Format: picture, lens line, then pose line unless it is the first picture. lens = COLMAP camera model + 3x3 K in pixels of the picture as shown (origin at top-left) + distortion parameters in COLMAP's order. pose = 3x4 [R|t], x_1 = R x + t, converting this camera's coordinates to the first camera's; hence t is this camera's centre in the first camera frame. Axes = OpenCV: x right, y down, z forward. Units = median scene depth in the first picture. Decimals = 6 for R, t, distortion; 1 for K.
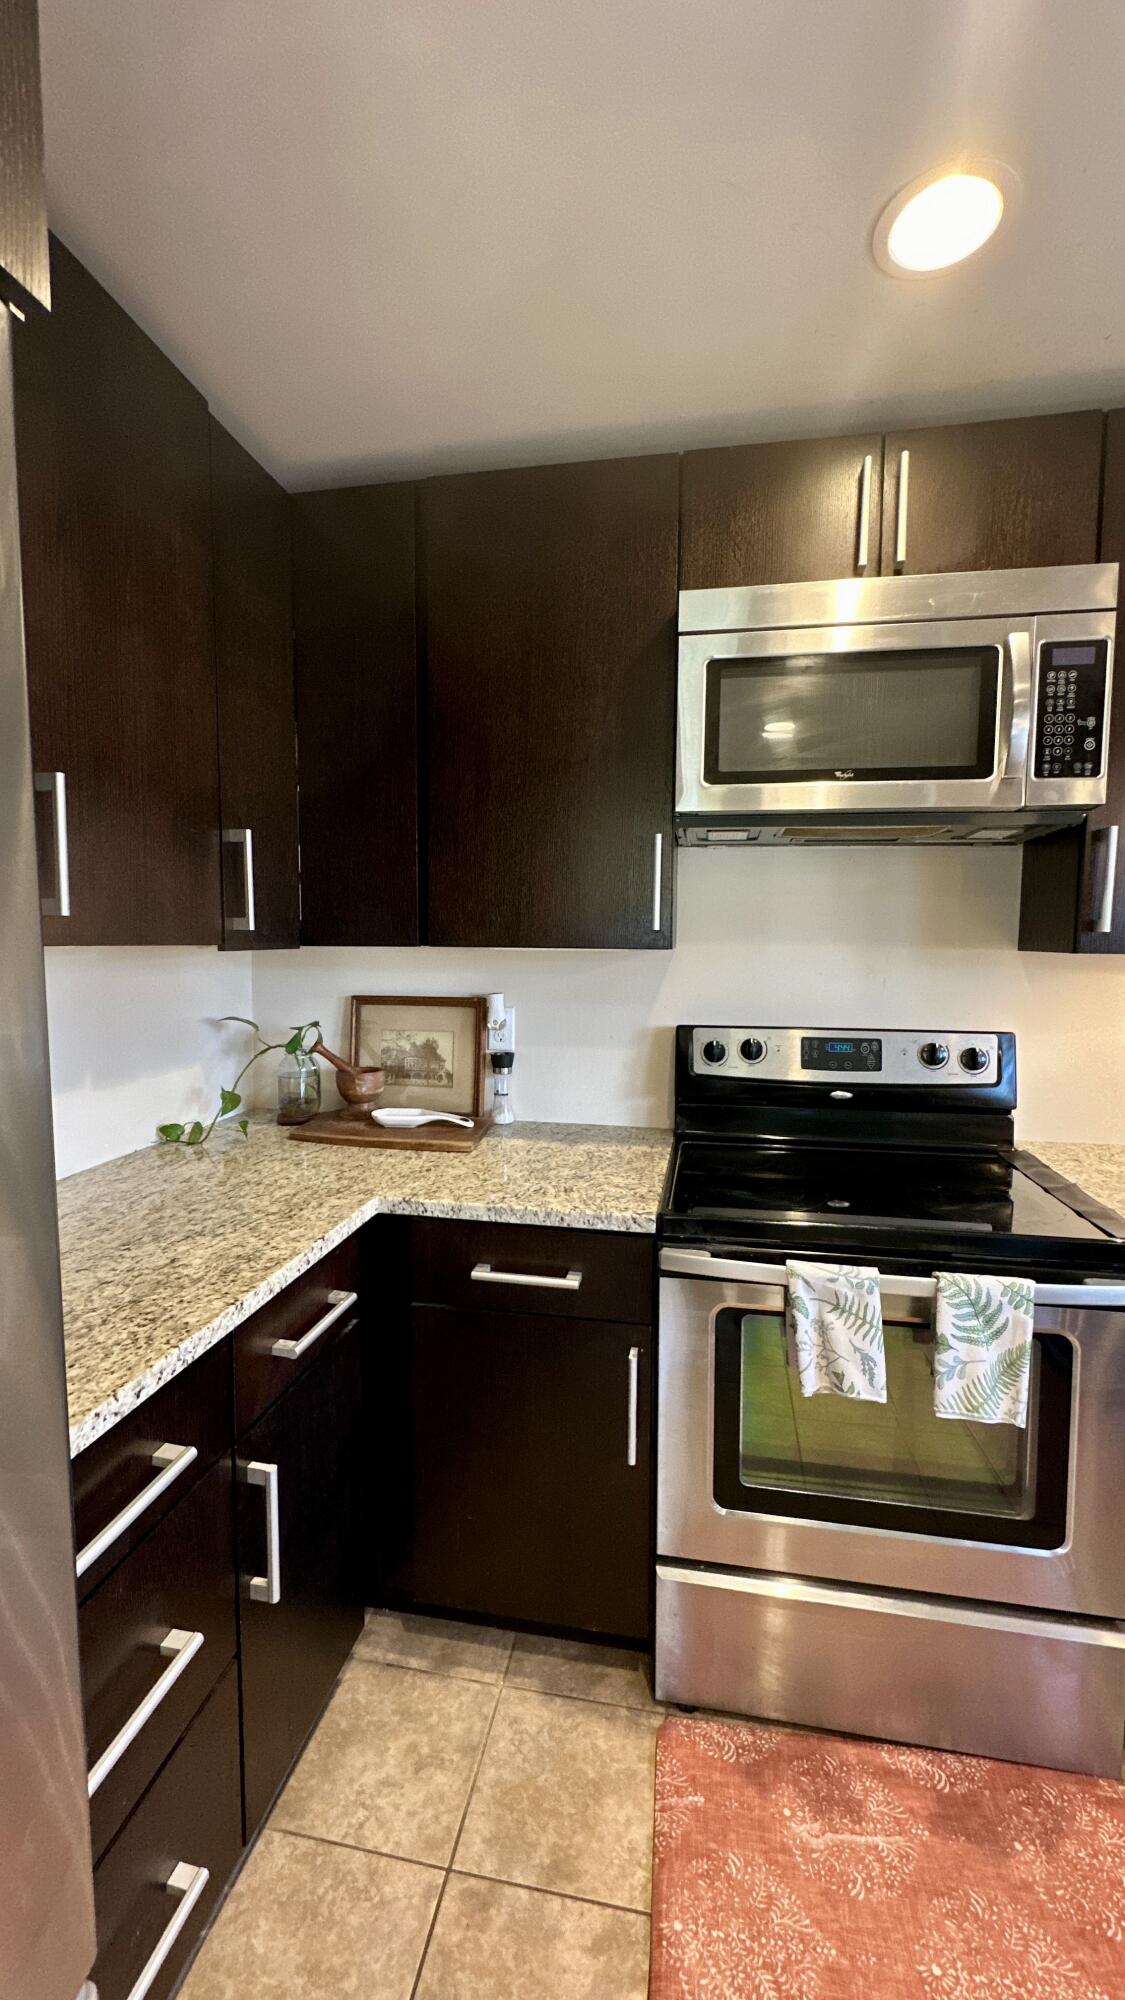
lens RADIAL K [[808.4, 0, 562.5], [0, 808.4, 1000.0], [0, 0, 1]] dist [-0.000233, -0.000066]
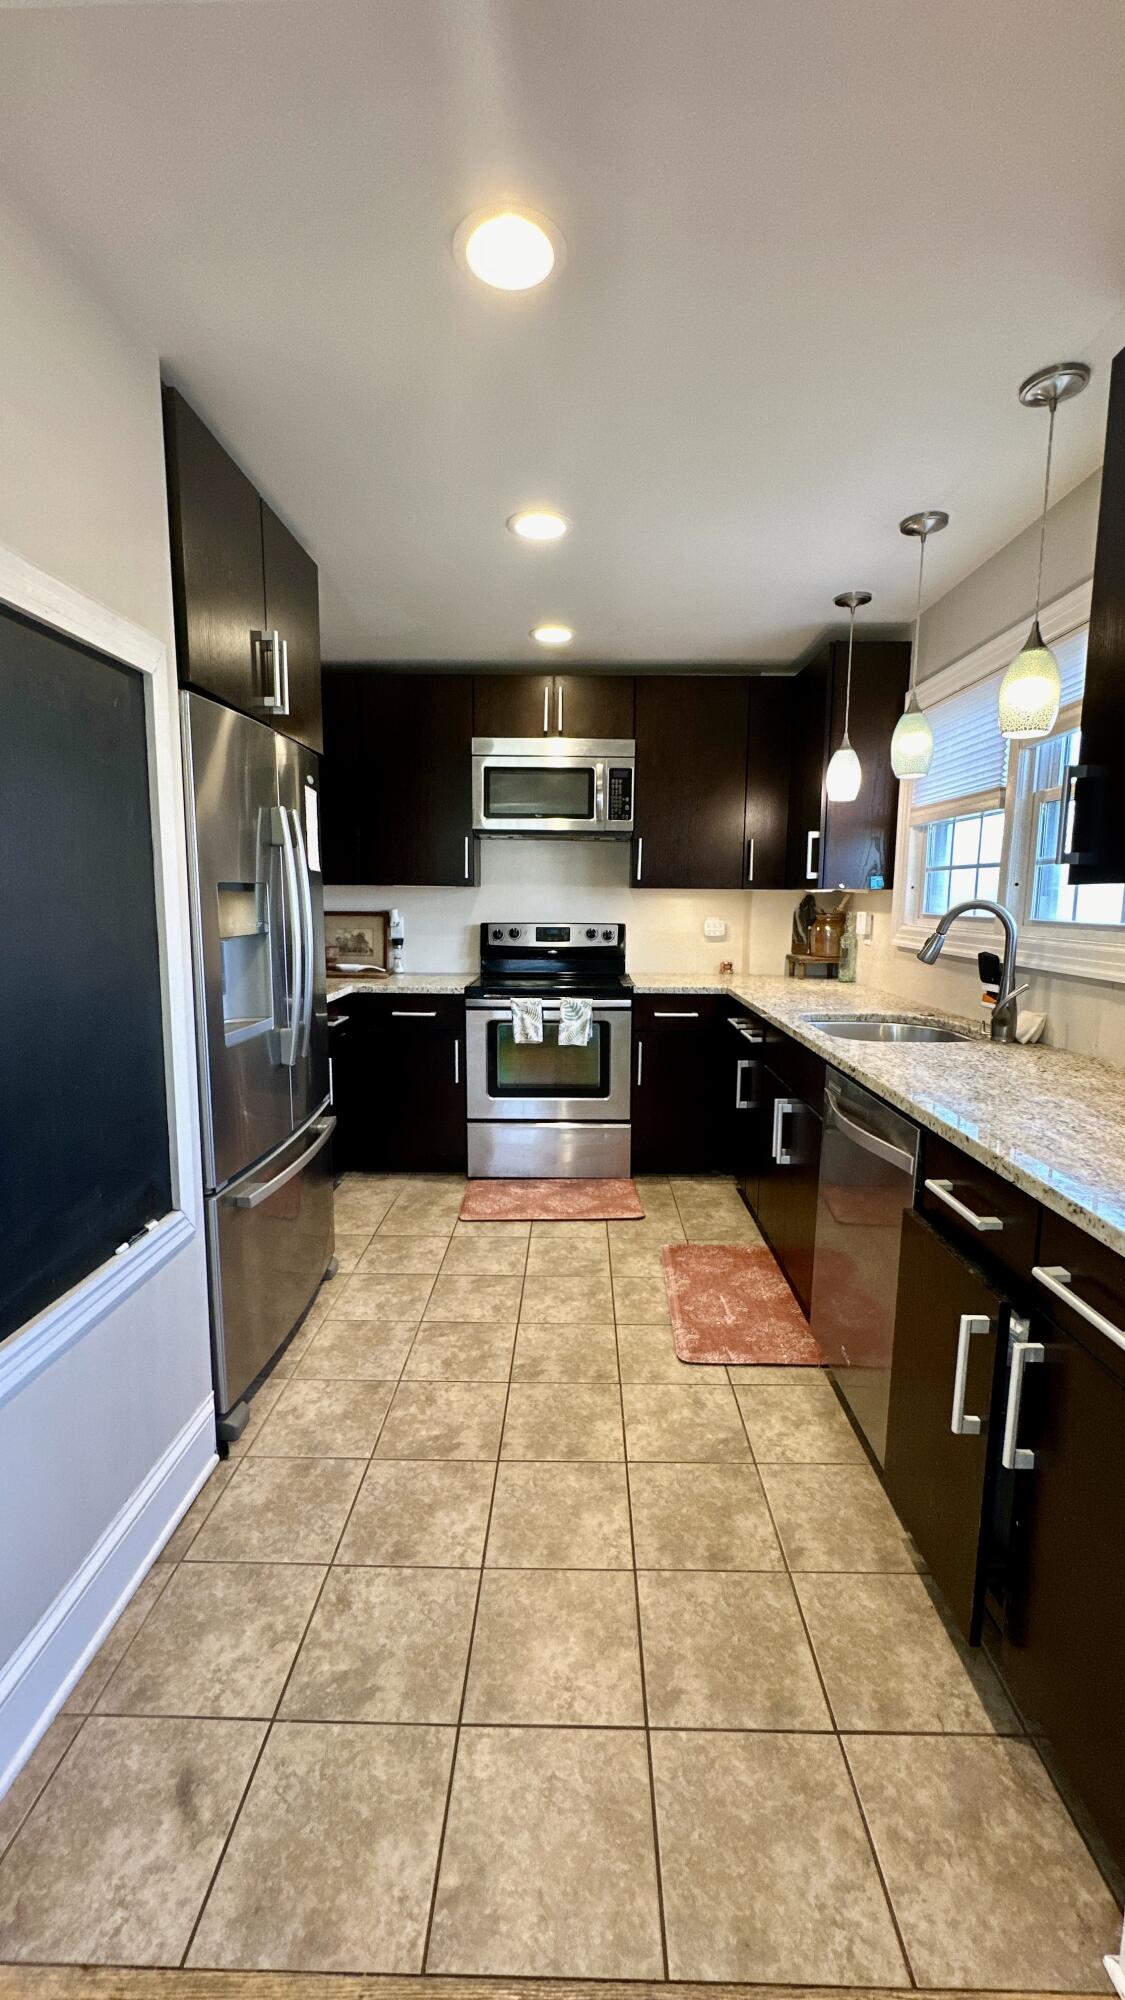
lens RADIAL K [[808.4, 0, 562.5], [0, 808.4, 1000.0], [0, 0, 1]] dist [-0.000233, -0.000066]
pose [[0.986770, -0.018264, 0.161096, 0.005827], [0.009739, 0.998518, 0.053550, 0.134261], [-0.161835, -0.051272, 0.985485, -1.277715]]
